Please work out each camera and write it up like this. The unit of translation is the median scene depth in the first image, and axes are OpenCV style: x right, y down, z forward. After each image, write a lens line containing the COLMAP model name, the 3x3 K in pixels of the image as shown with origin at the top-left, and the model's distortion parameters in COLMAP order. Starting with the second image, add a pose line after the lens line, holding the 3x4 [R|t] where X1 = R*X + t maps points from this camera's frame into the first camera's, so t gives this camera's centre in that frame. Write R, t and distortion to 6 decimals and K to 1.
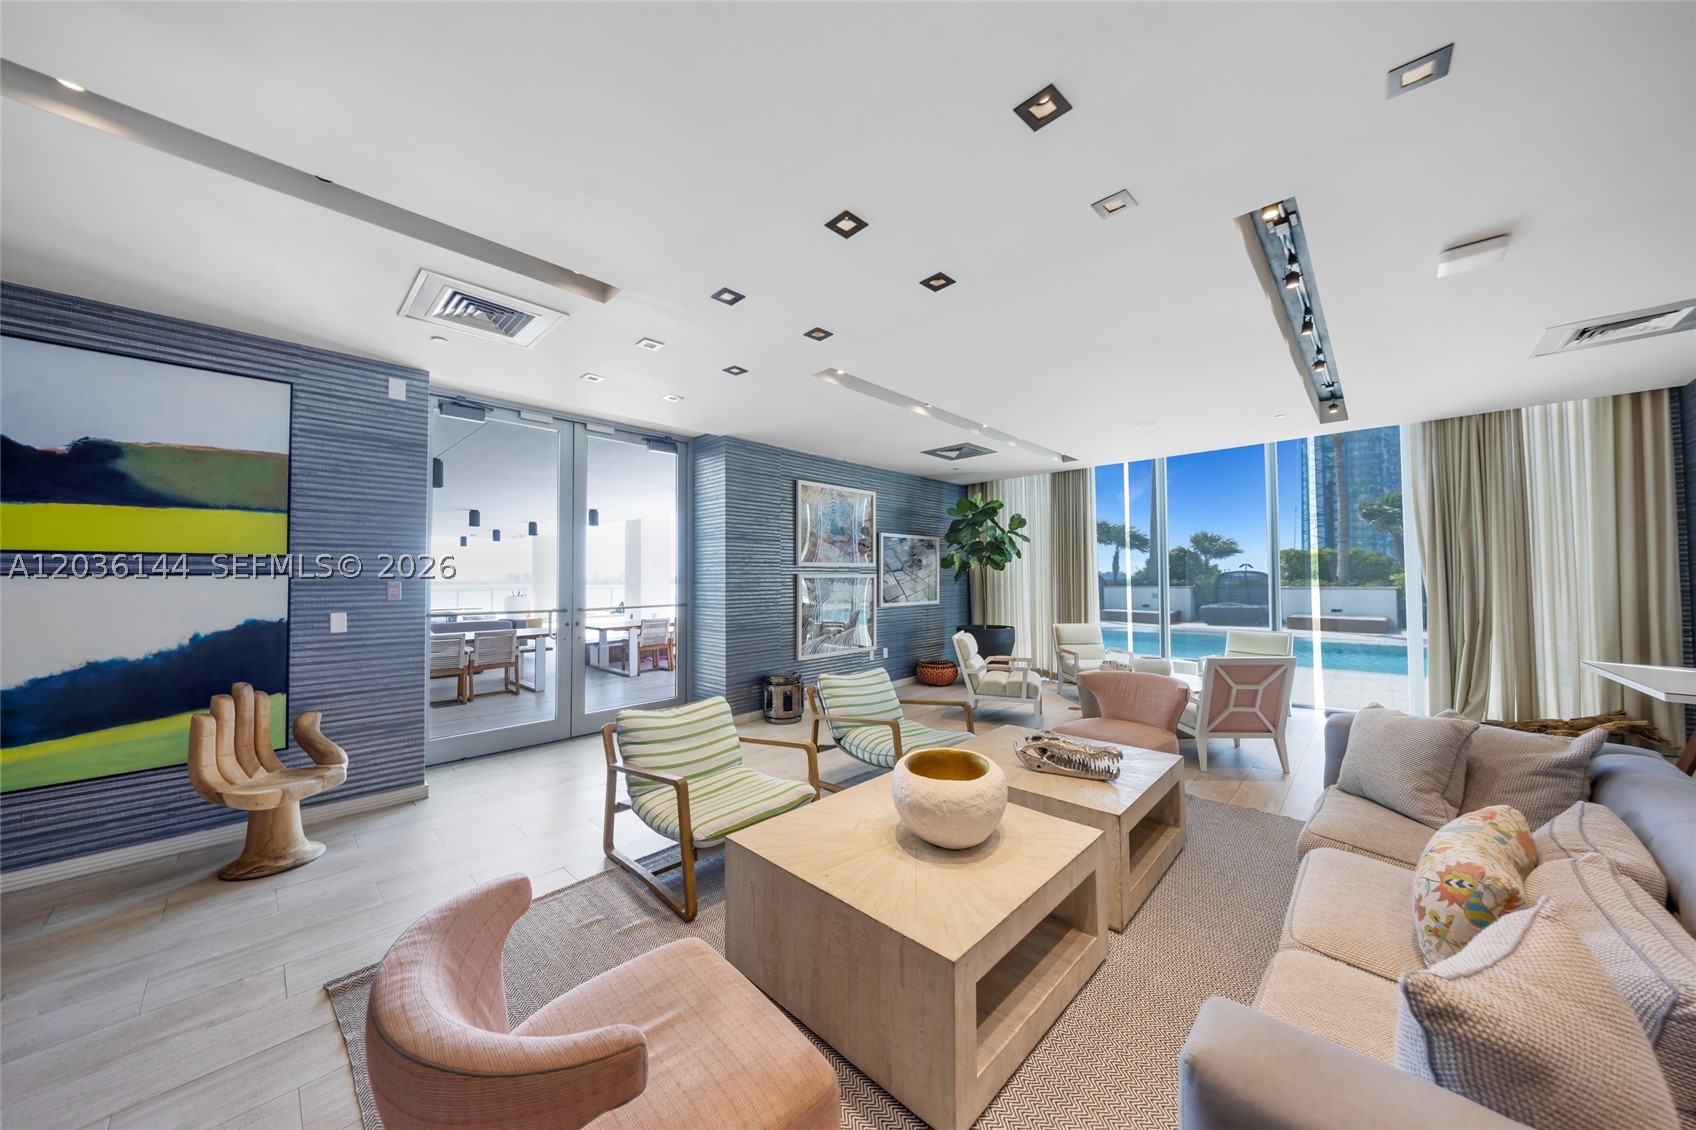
lens RADIAL K [[570.9, 0, 848.0], [0, 570.9, 565.0], [0, 0, 1]] dist [0.000643, 0.000036]
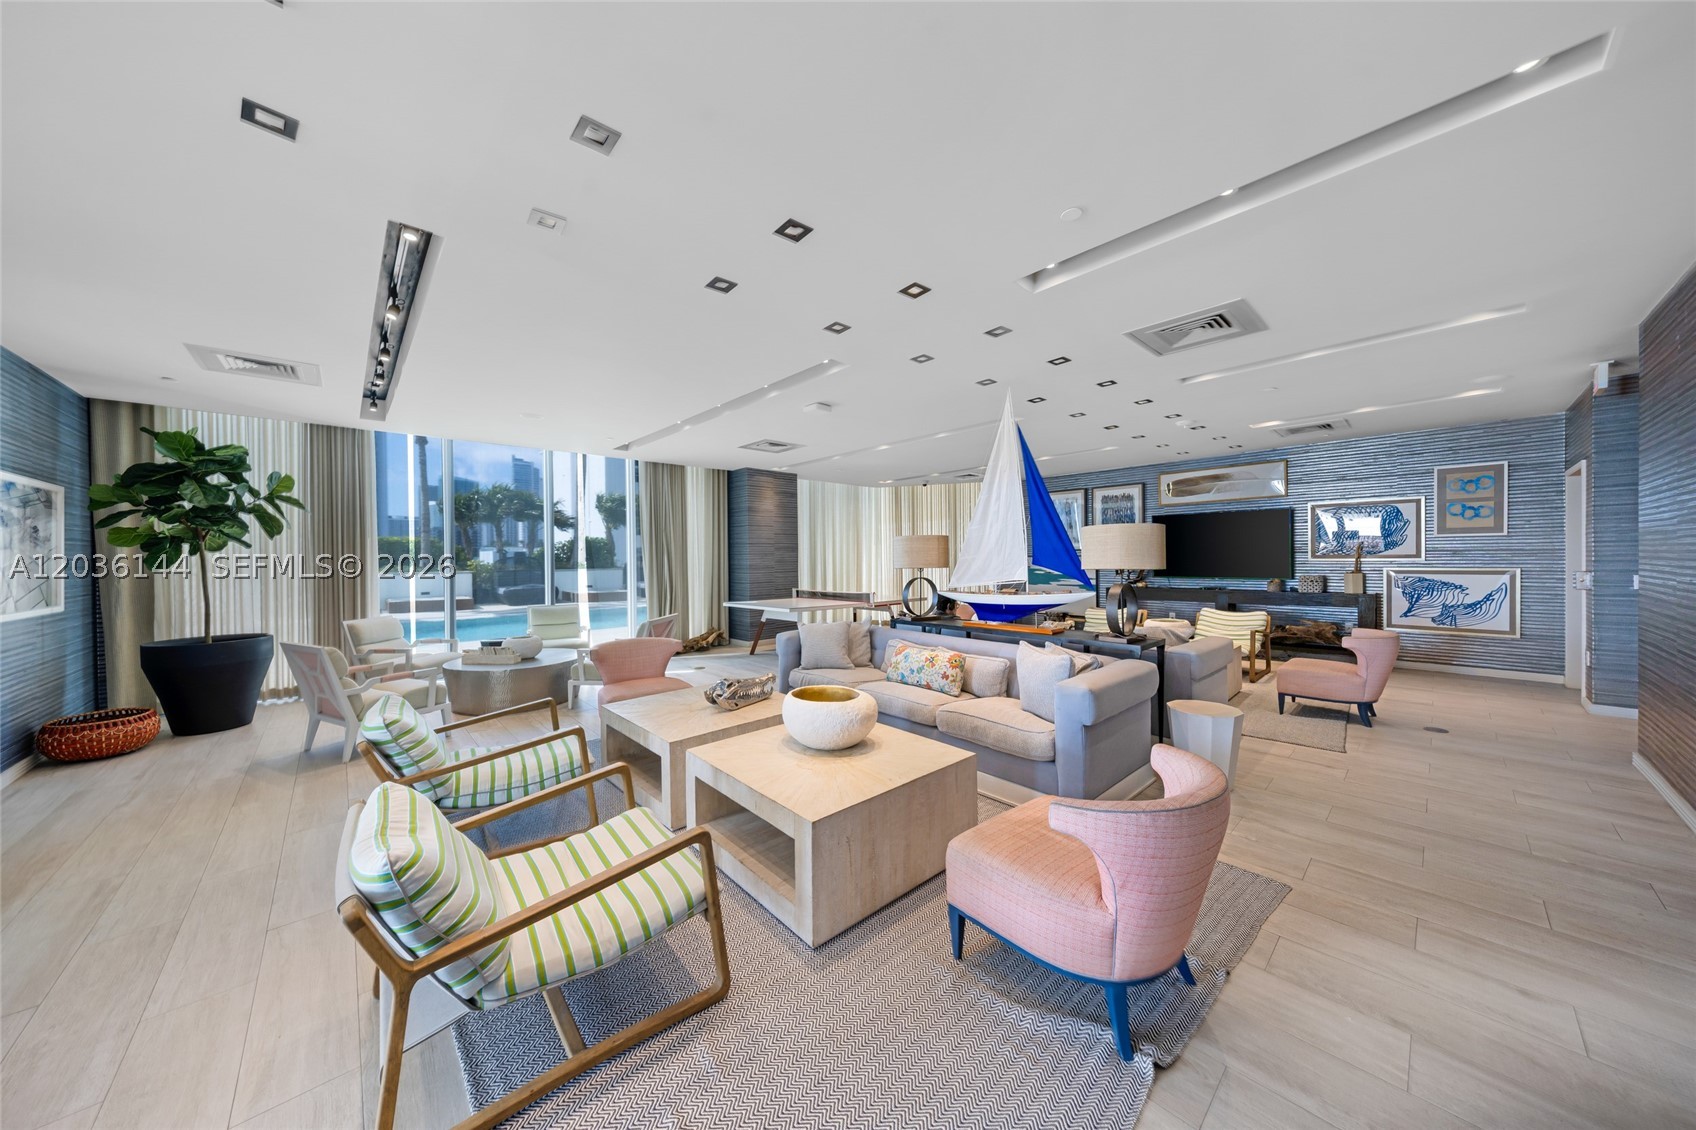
lens RADIAL K [[544.8, 0, 848.0], [0, 544.8, 565.0], [0, 0, 1]] dist [-0.000295, -0.000014]
pose [[0.063834, -0.006822, 0.997937, -0.329666], [-0.015040, 0.999856, 0.007797, 0.009361], [-0.997847, -0.015506, 0.063723, 0.259556]]
